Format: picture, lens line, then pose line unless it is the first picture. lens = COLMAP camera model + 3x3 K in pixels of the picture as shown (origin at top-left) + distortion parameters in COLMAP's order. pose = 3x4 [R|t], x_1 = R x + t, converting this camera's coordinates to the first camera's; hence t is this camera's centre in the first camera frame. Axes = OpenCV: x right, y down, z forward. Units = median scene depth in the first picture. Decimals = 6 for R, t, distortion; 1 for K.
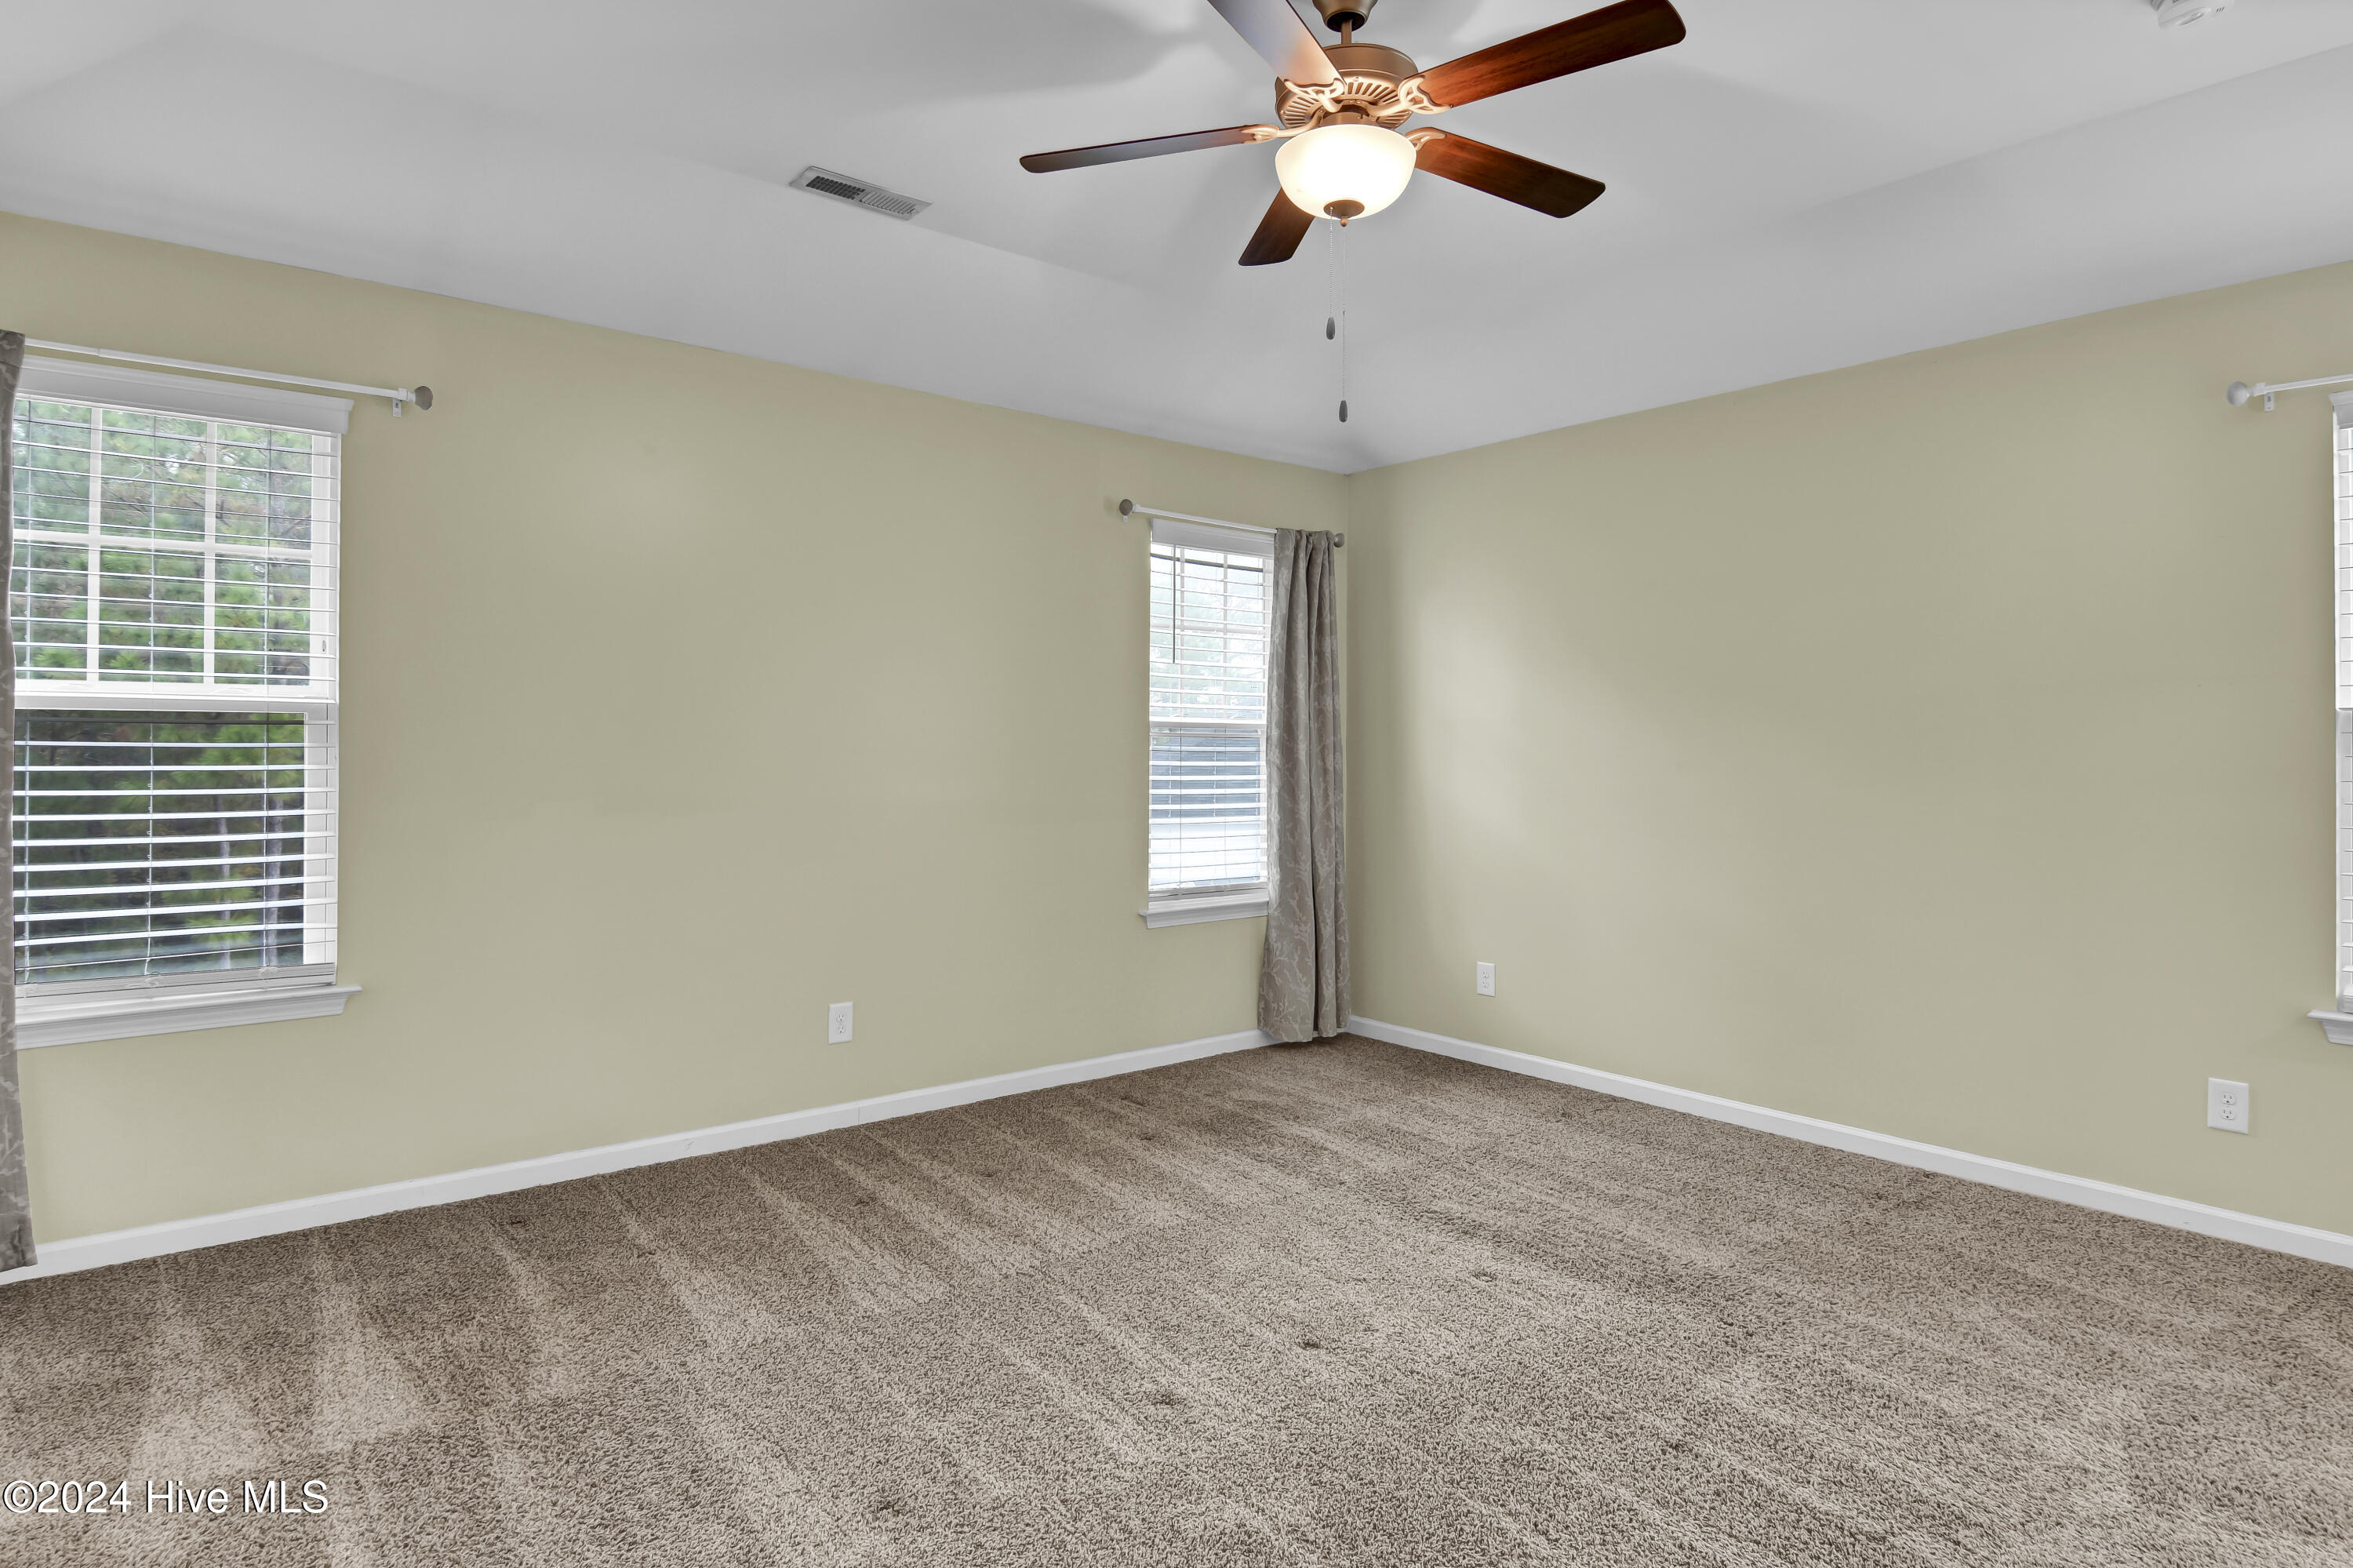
lens RADIAL K [[1277.4, 0, 1167.5], [0, 1277.4, 770.3], [0, 0, 1]] dist [0.021767, -0.019319]
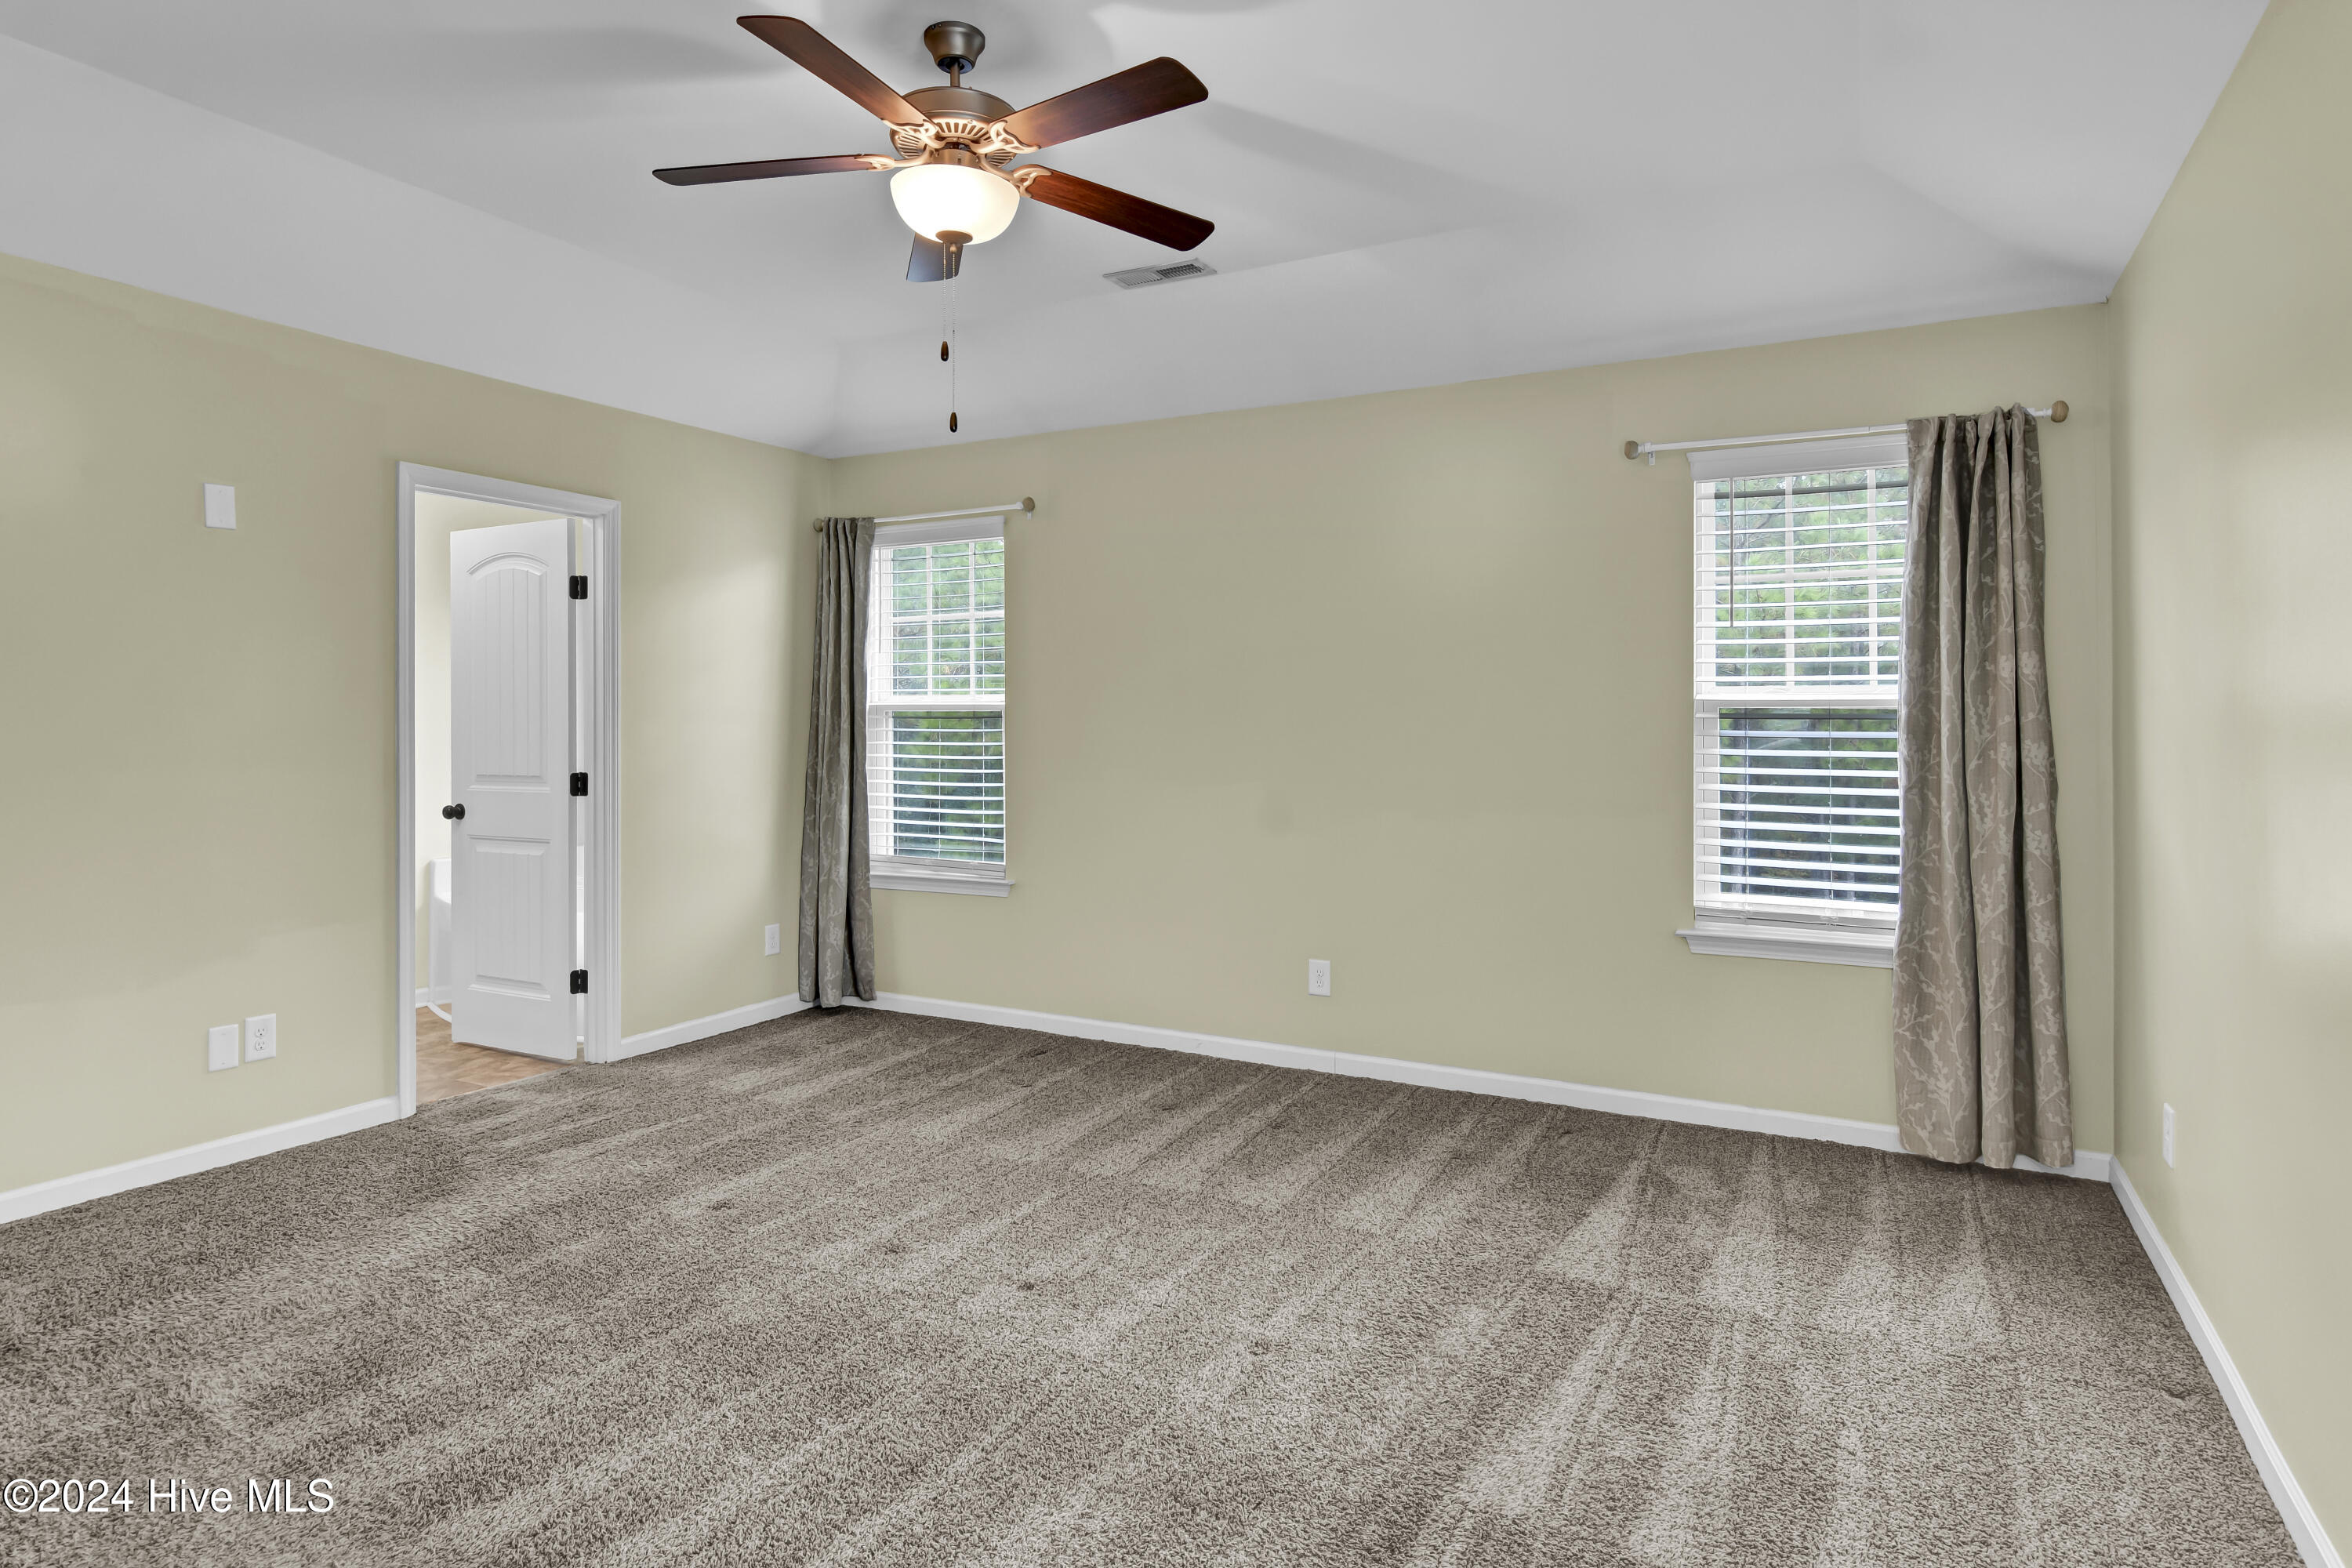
lens RADIAL K [[1276.9, 0, 1167.0], [0, 1276.9, 770.3], [0, 0, 1]] dist [0.021767, -0.019319]
pose [[0.404915, 0.026112, -0.913982, 0.907685], [-0.018426, 0.999622, 0.020395, -0.005993], [0.914169, 0.008582, 0.405243, 0.539386]]
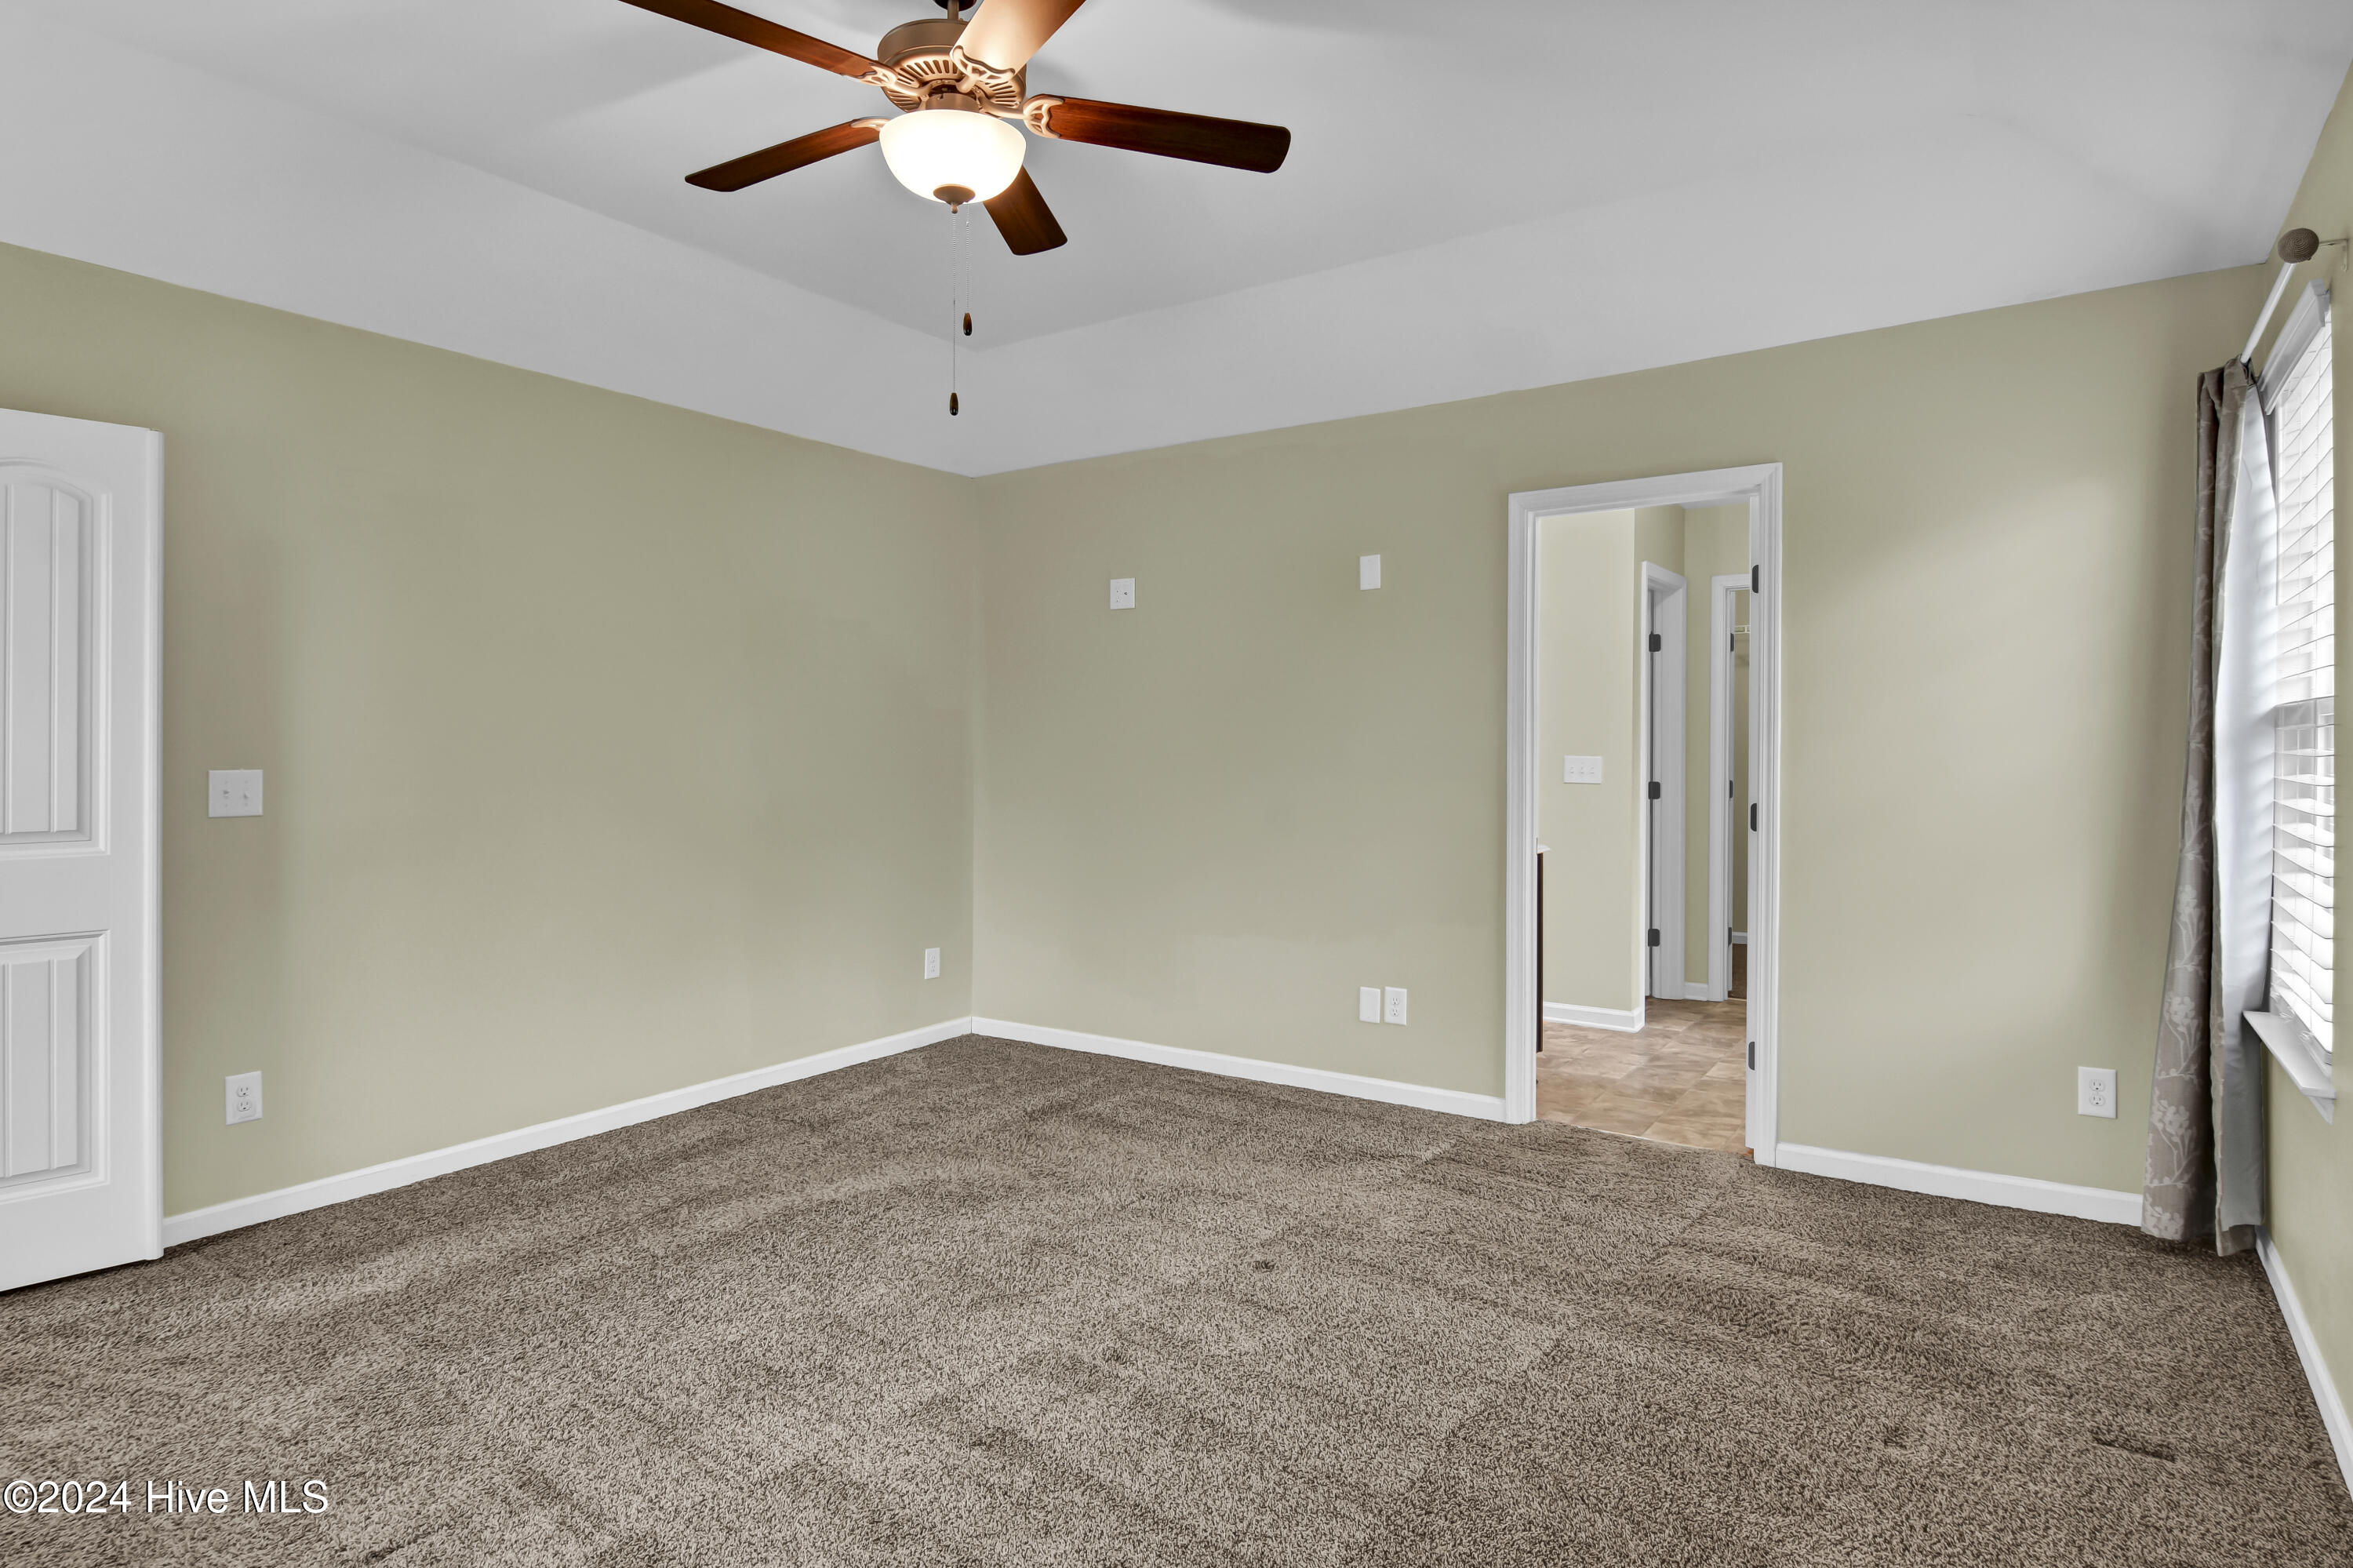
lens RADIAL K [[1277.4, 0, 1167.5], [0, 1277.4, 770.3], [0, 0, 1]] dist [0.021767, -0.019319]
pose [[-0.950773, 0.004217, -0.309859, 0.211490], [-0.006992, 0.999361, 0.035053, -0.028819], [0.309809, 0.035494, -0.950136, 1.469241]]
